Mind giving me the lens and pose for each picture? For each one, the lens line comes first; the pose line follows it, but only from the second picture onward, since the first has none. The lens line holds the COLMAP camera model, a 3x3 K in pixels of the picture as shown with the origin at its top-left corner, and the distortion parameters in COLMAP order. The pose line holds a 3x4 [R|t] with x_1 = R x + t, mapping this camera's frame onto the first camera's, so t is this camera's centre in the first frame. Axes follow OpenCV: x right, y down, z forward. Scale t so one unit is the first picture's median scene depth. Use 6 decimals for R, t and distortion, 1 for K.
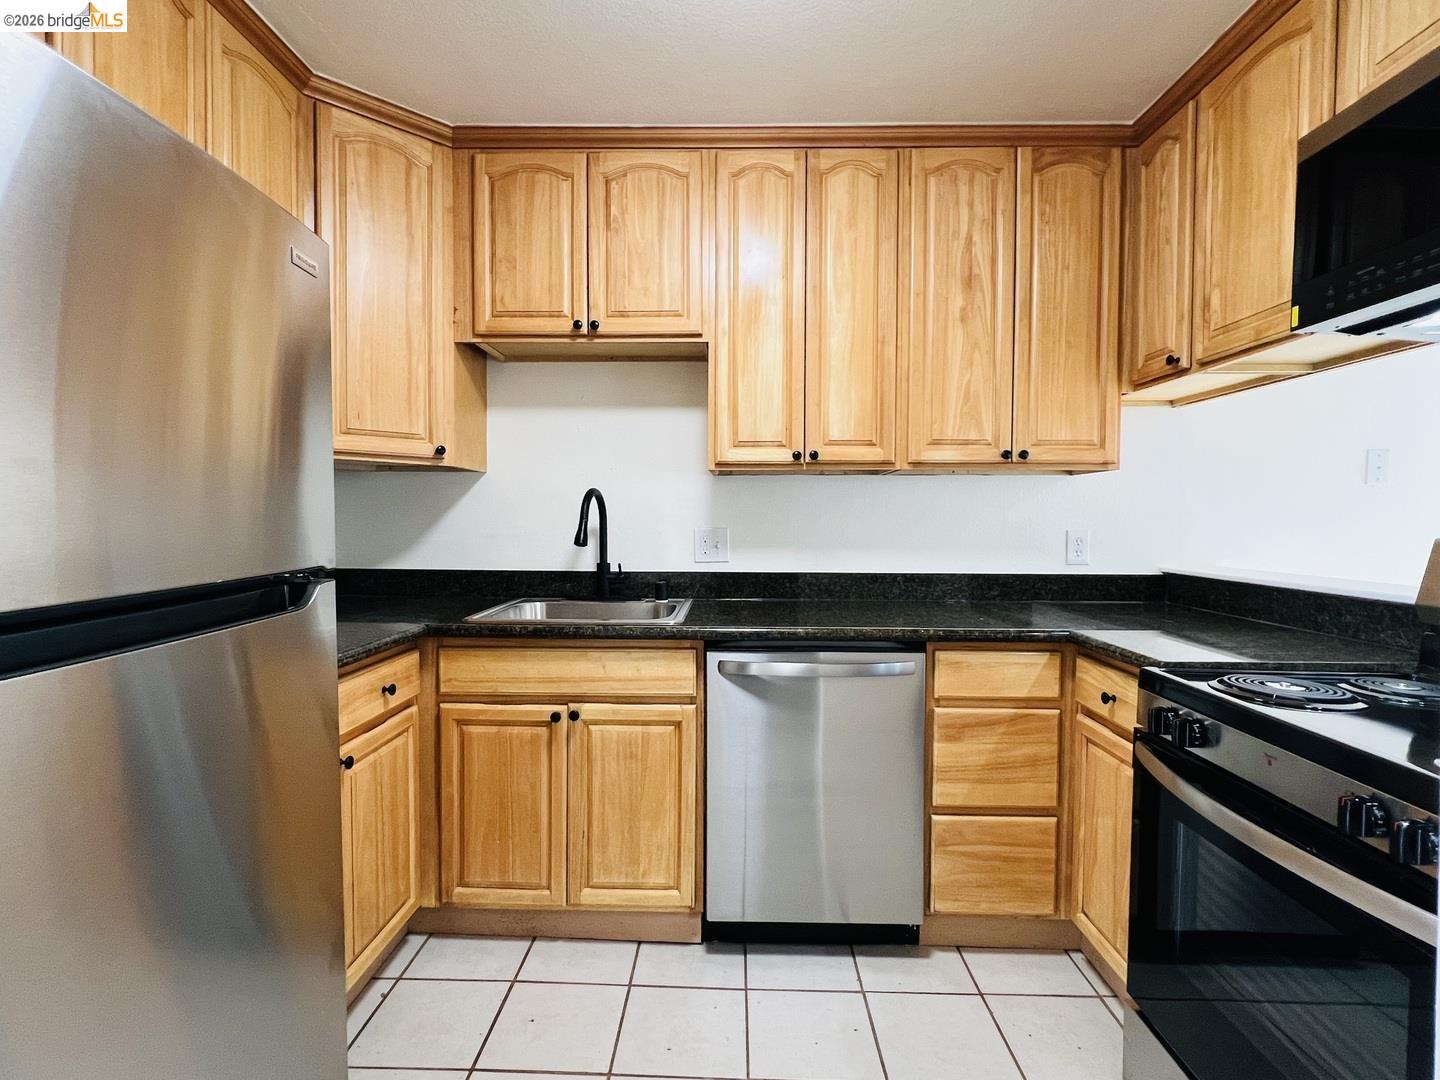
lens RADIAL K [[722.6, 0, 724.4], [0, 722.6, 532.4], [0, 0, 1]] dist [0.002398, 0.000240]
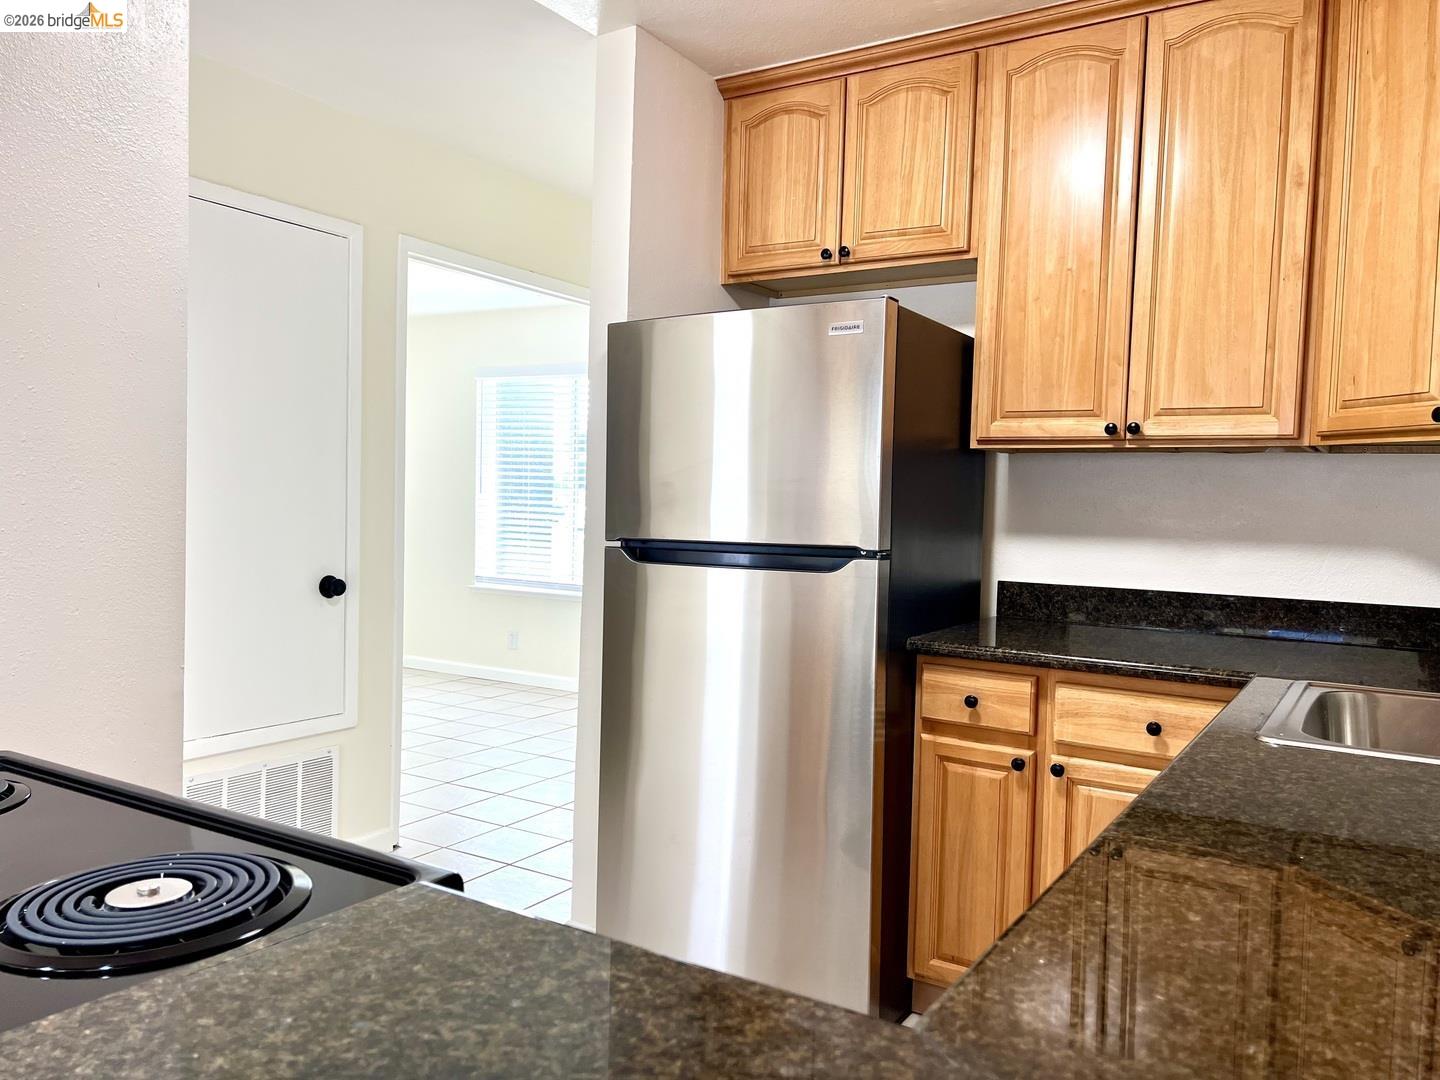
lens RADIAL K [[1087.7, 0, 720.0], [0, 1087.7, 540.0], [0, 0, 1]] dist [0.086909, -0.088253]
pose [[-0.513473, 0.014021, -0.857991, 0.685868], [-0.049903, 0.997686, 0.046168, -0.023585], [0.856654, 0.066522, -0.511585, 0.956773]]
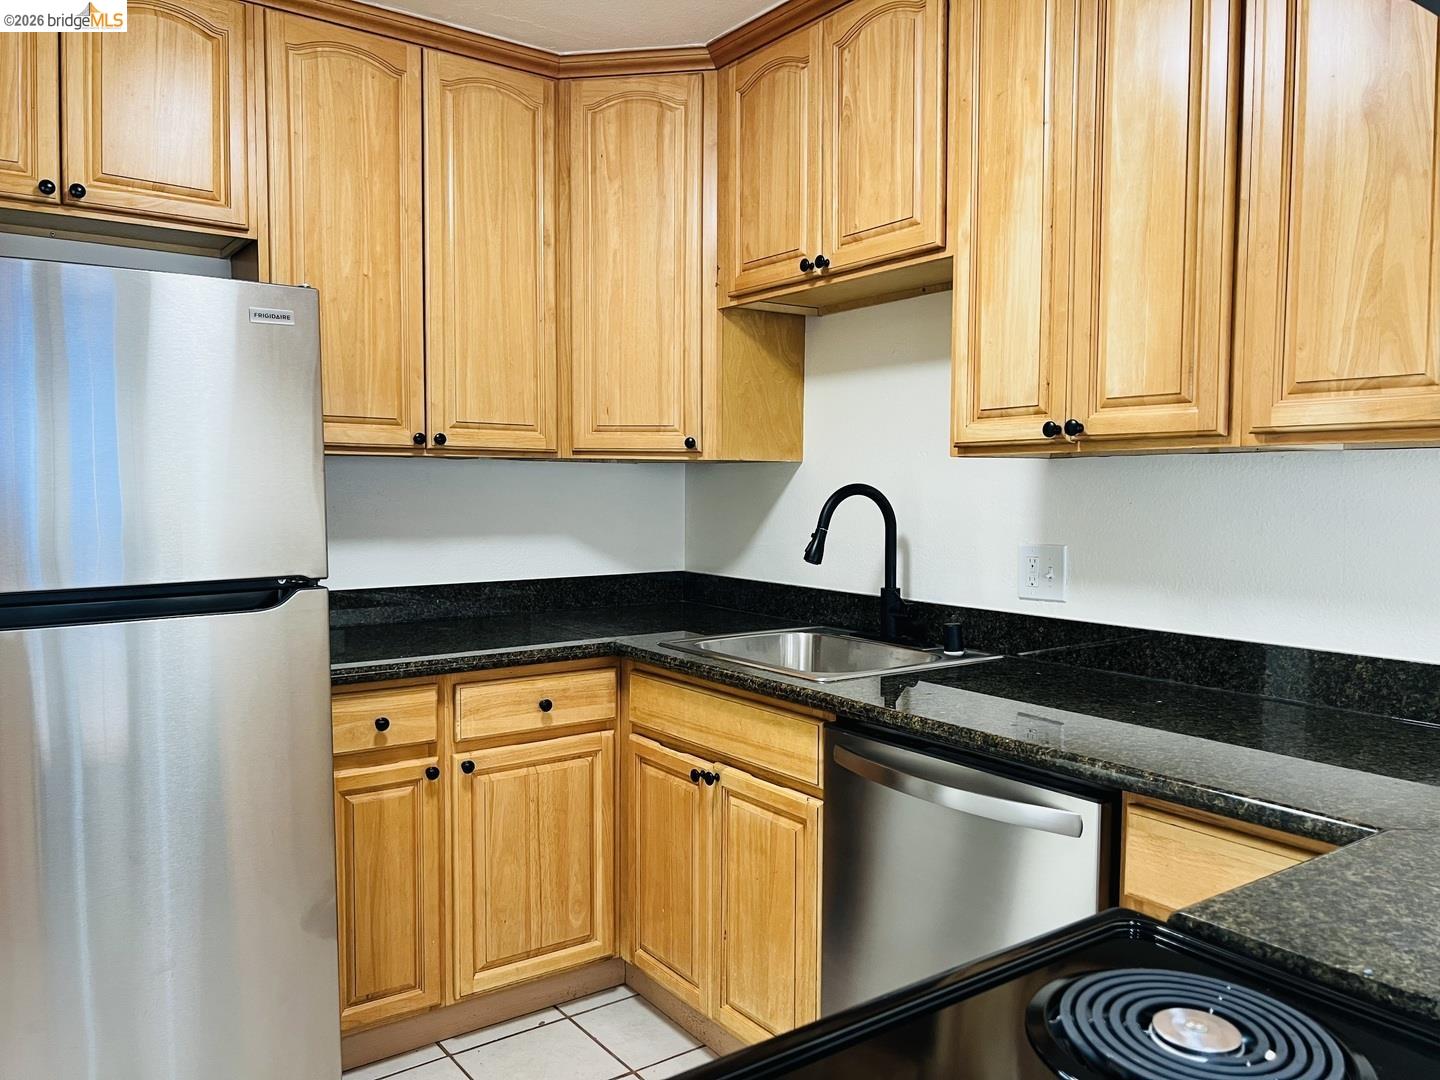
lens RADIAL K [[1087.7, 0, 720.0], [0, 1087.7, 540.0], [0, 0, 1]] dist [0.086909, -0.088253]
pose [[0.601531, 0.037817, -0.797954, 0.648691], [-0.018127, 0.999268, 0.033693, -0.041991], [0.798644, -0.005803, 0.601776, 0.253313]]
